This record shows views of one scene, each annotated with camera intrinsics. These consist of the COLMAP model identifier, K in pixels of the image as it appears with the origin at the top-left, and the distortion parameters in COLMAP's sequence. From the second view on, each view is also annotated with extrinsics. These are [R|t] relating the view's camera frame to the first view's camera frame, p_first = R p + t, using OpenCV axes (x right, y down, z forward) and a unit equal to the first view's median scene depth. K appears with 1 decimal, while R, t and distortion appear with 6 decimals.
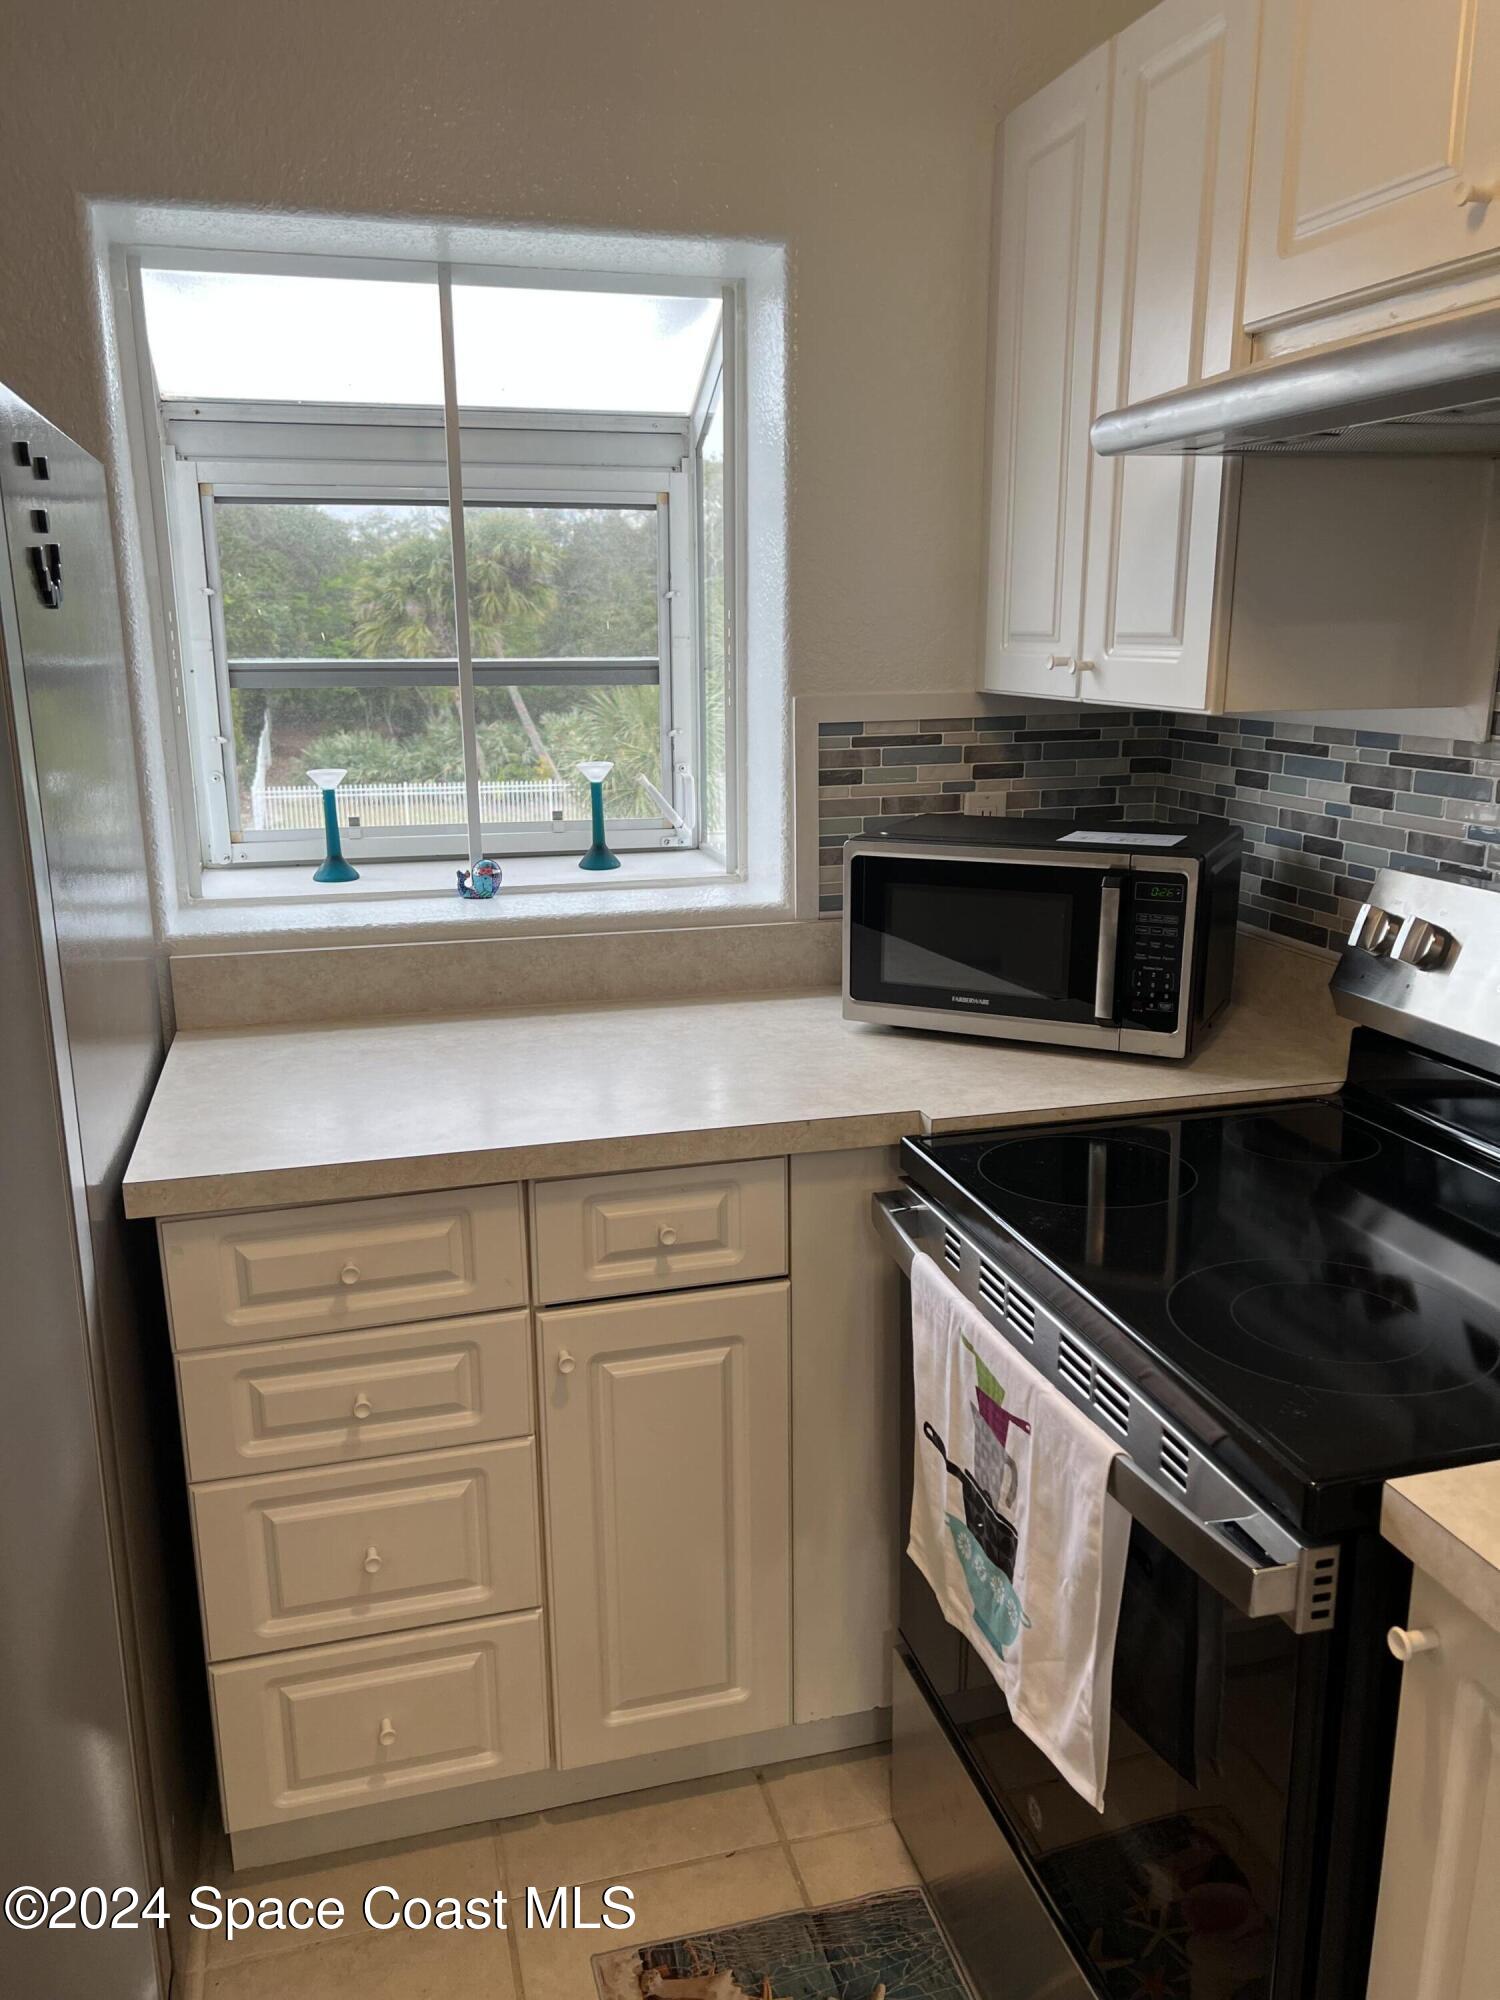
lens RADIAL K [[1512.6, 0, 741.1], [0, 1512.6, 1004.9], [0, 0, 1]] dist [0.067701, -0.082366]
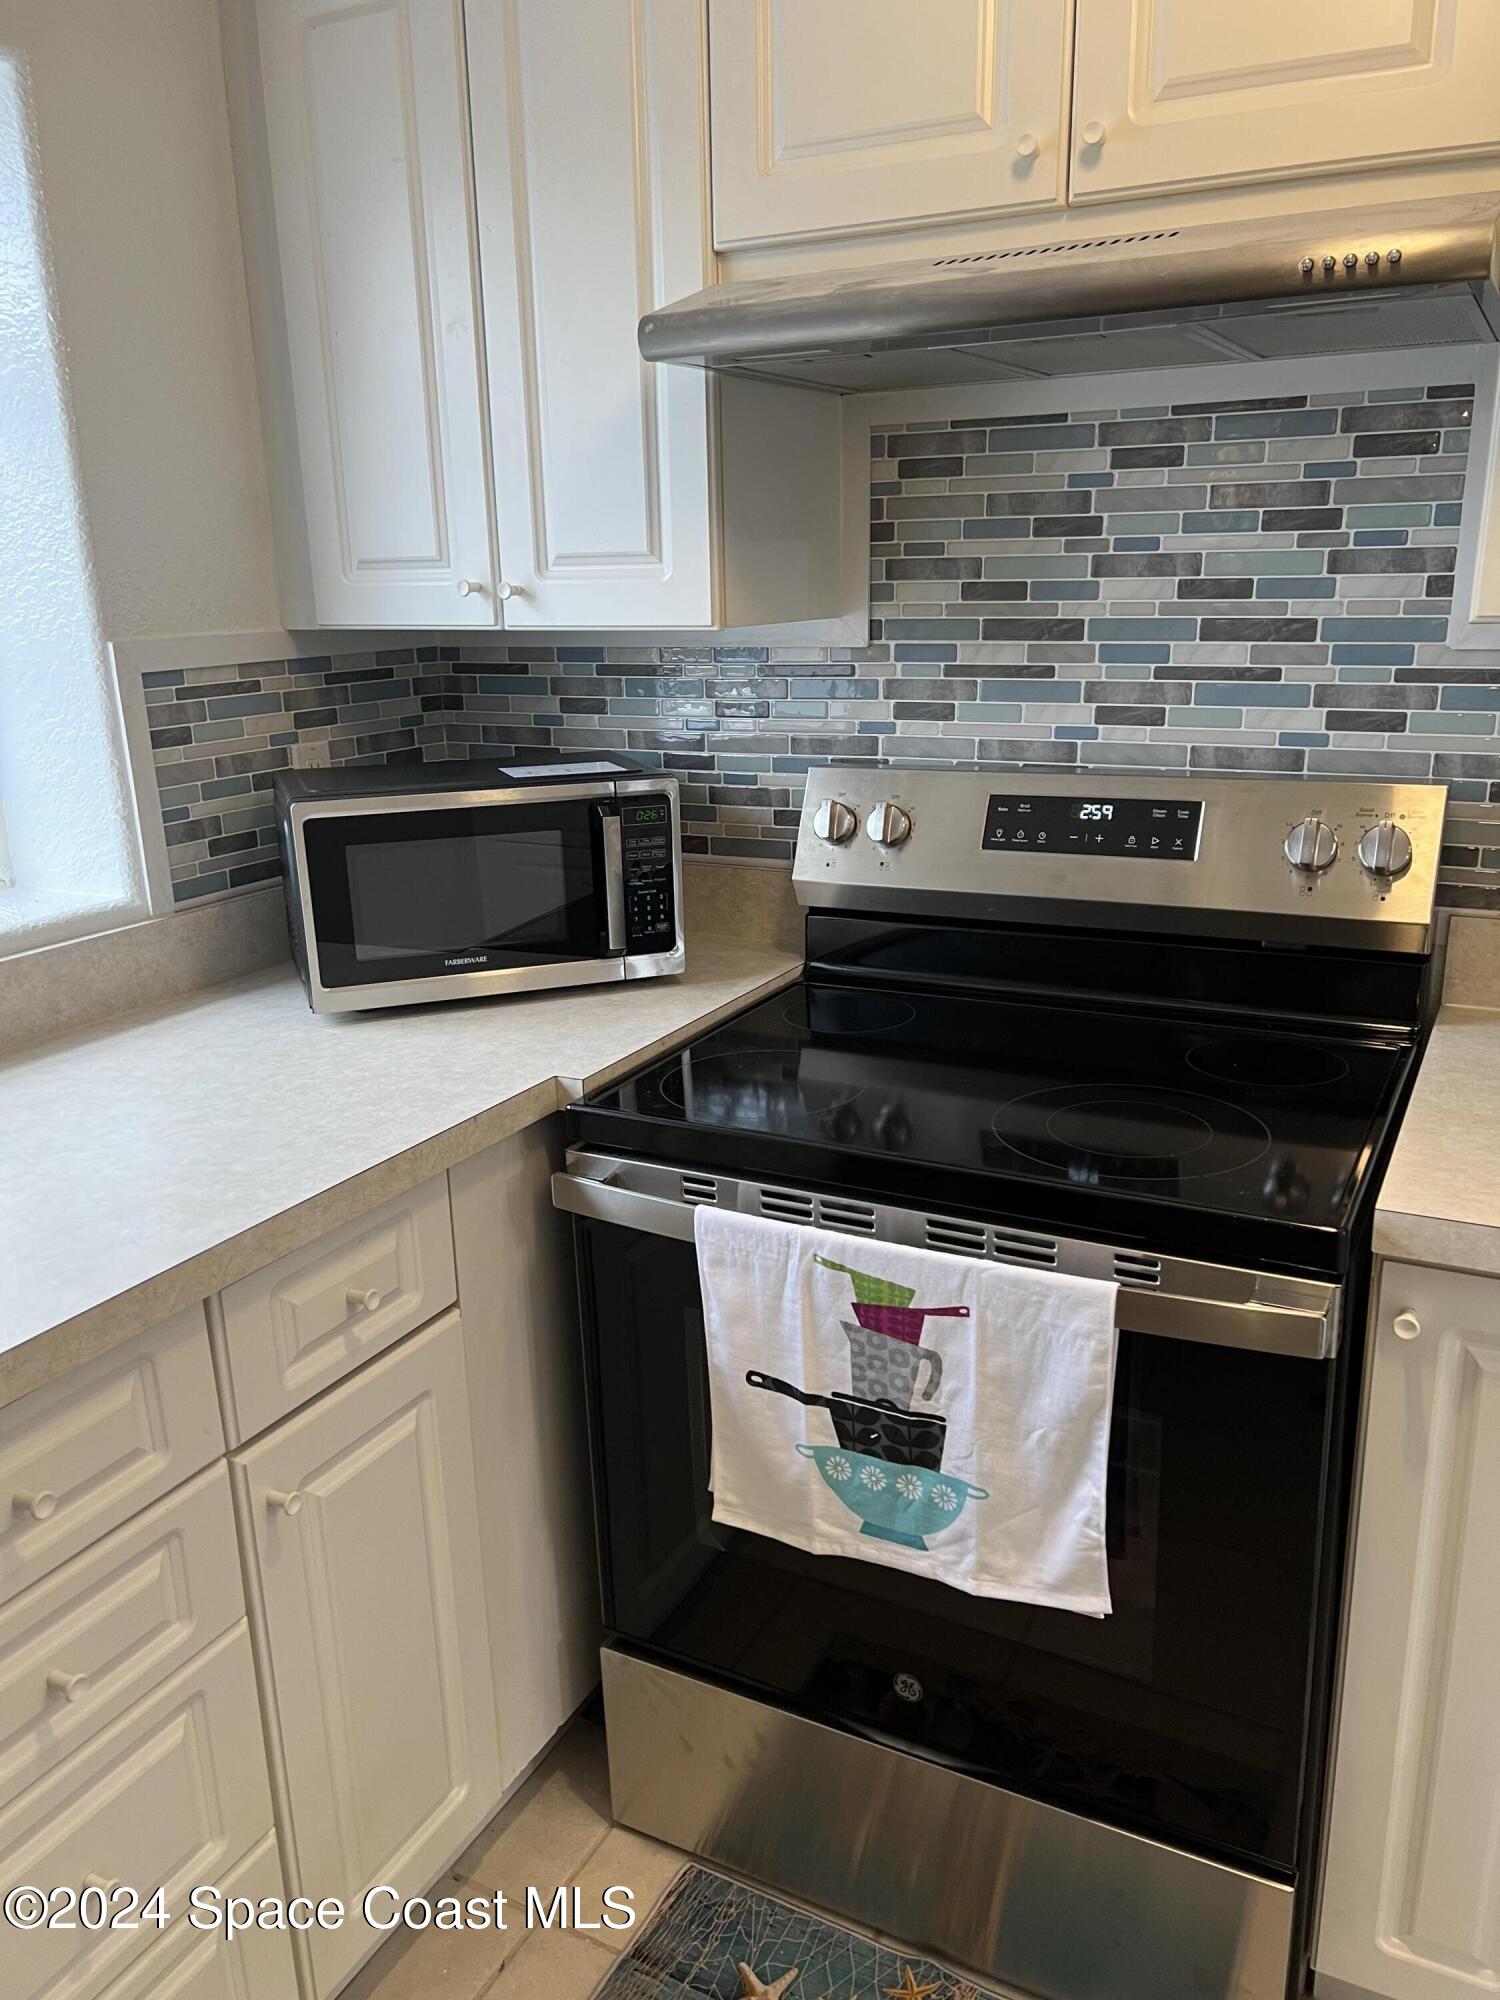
lens RADIAL K [[1512.6, 0, 740.3], [0, 1512.6, 1013.1], [0, 0, 1]] dist [0.067701, -0.082366]
pose [[0.685177, -0.210559, 0.697279, -0.399503], [0.193033, 0.975567, 0.104911, -0.038153], [-0.702333, 0.062715, 0.709081, 0.248031]]
